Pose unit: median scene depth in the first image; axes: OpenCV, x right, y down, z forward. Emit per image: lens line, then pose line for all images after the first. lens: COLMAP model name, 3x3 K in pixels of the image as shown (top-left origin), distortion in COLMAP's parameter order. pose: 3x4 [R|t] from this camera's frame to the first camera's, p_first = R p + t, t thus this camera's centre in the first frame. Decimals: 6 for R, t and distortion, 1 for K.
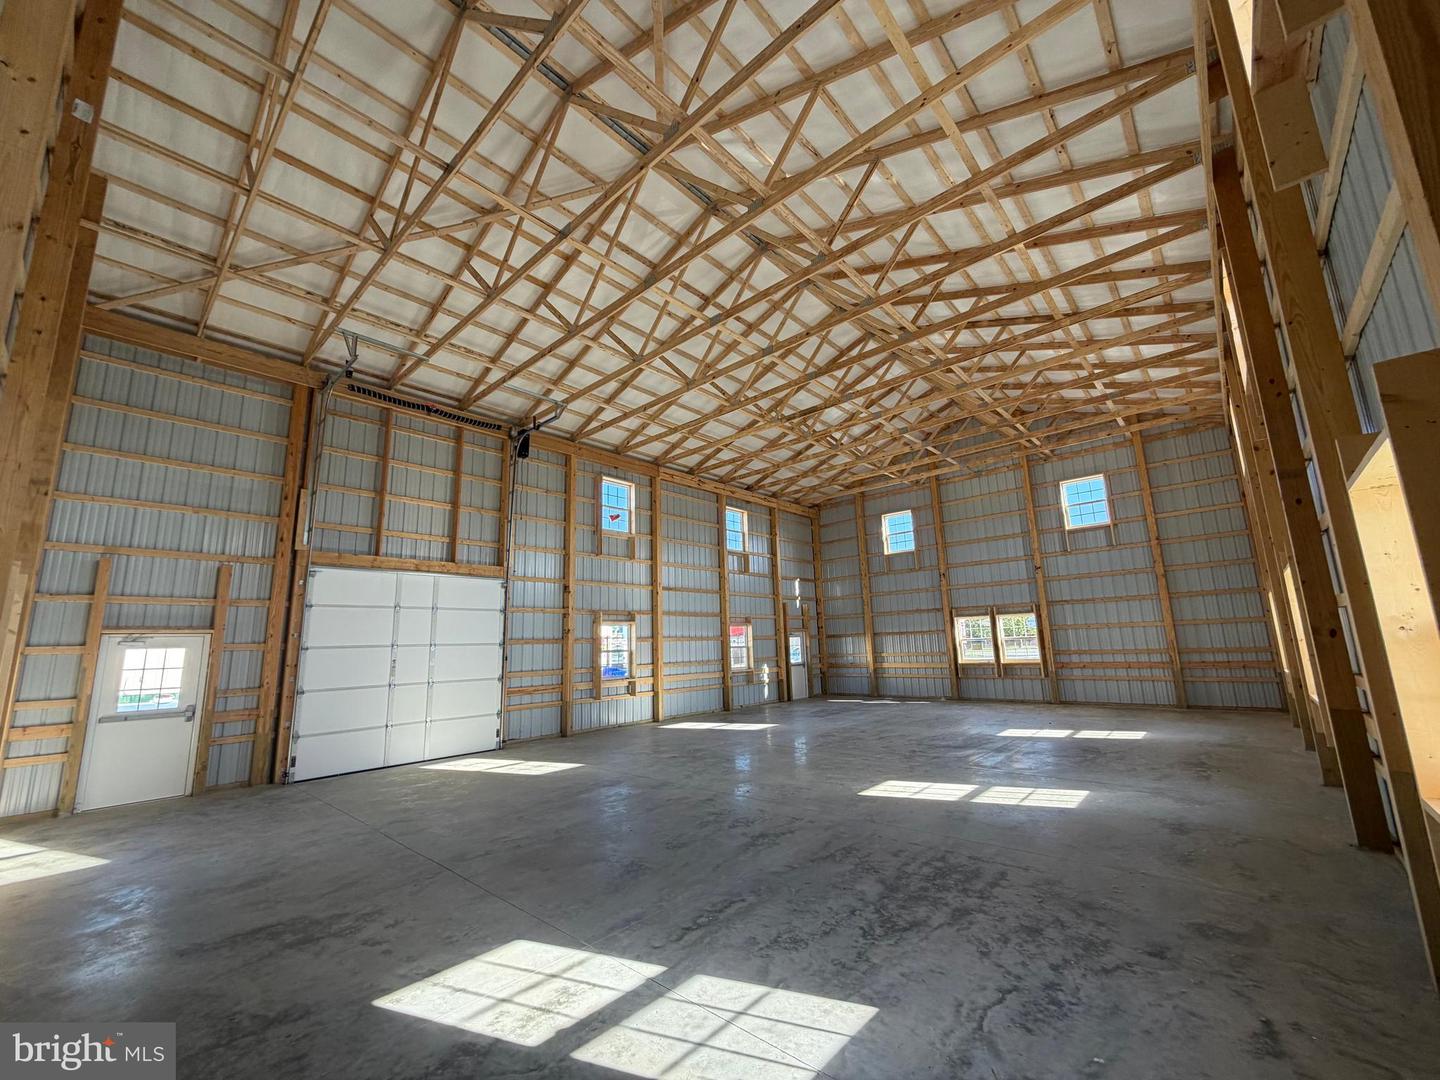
lens RADIAL K [[571.6, 0, 714.0], [0, 571.6, 540.6], [0, 0, 1]] dist [-0.000132, 0.000043]
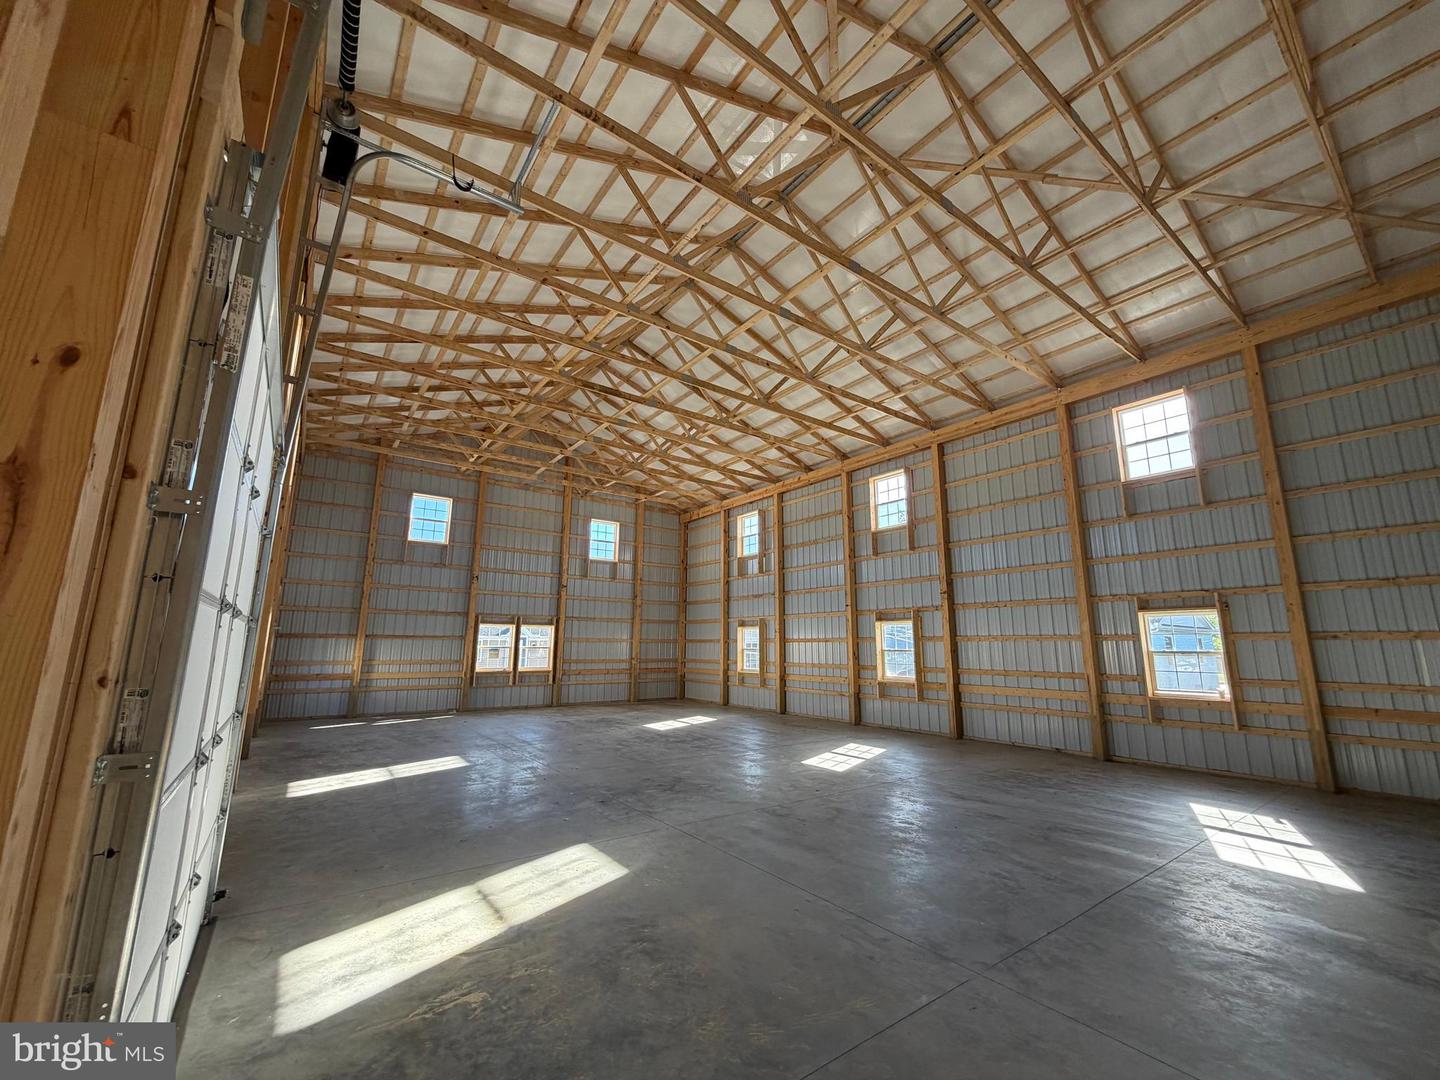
lens RADIAL K [[571.6, 0, 714.0], [0, 571.6, 540.6], [0, 0, 1]] dist [-0.000132, 0.000043]
pose [[0.200178, 0.212204, 0.956503, -0.473533], [-0.191551, 0.965900, -0.174201, 0.100212], [-0.960852, -0.148348, 0.234000, 0.461496]]
